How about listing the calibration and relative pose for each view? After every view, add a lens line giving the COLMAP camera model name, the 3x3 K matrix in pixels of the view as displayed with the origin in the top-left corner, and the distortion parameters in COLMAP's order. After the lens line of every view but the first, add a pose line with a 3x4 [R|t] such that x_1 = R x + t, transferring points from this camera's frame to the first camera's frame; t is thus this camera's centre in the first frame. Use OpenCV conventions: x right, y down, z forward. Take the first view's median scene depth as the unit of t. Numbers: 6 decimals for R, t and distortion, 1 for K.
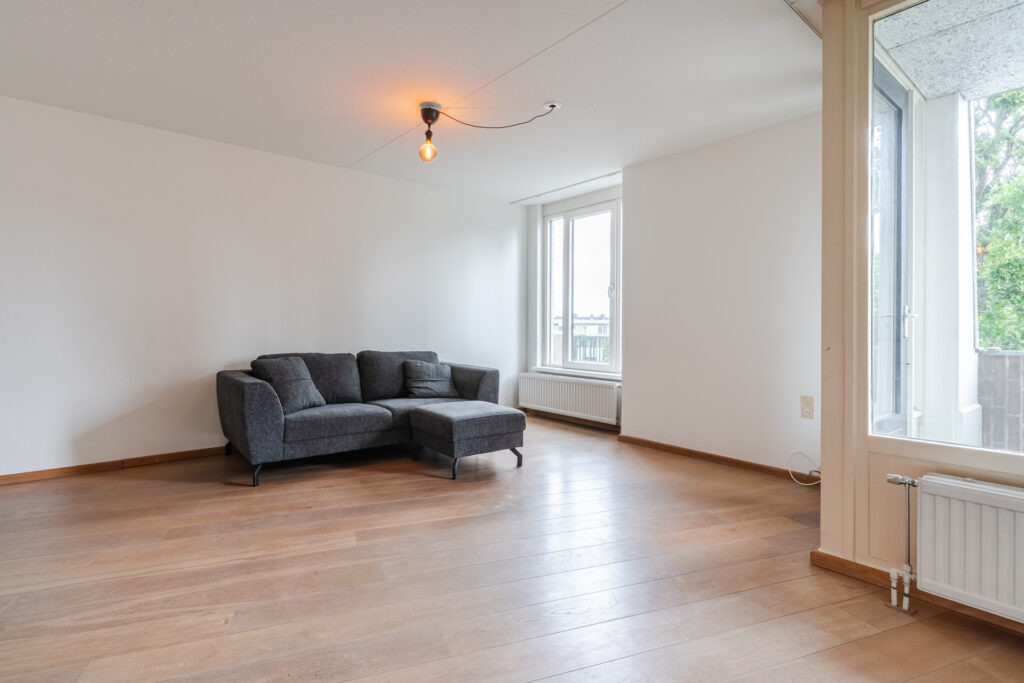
lens RADIAL K [[501.0, 0, 509.6], [0, 501.0, 328.4], [0, 0, 1]] dist [0.000648, 0.000255]
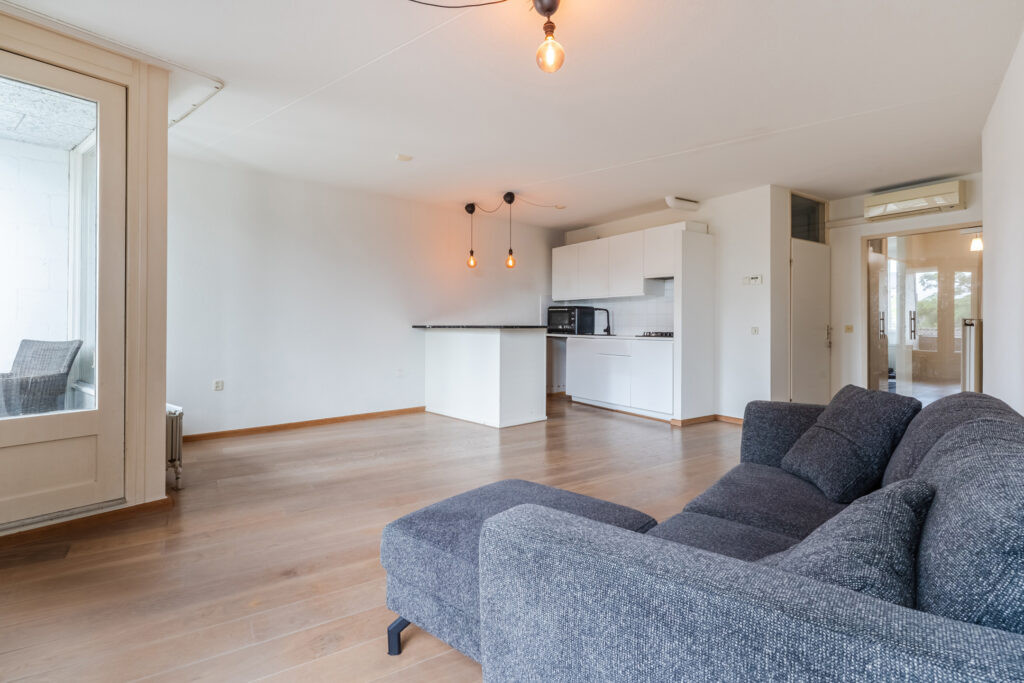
lens RADIAL K [[492.1, 0, 512.4], [0, 492.1, 328.4], [0, 0, 1]] dist [0.002525, 0.000696]
pose [[-0.977473, -0.010244, -0.210811, 0.013296], [-0.010700, 0.999942, 0.001024, -0.001301], [0.210789, 0.003256, -0.977526, 1.588043]]
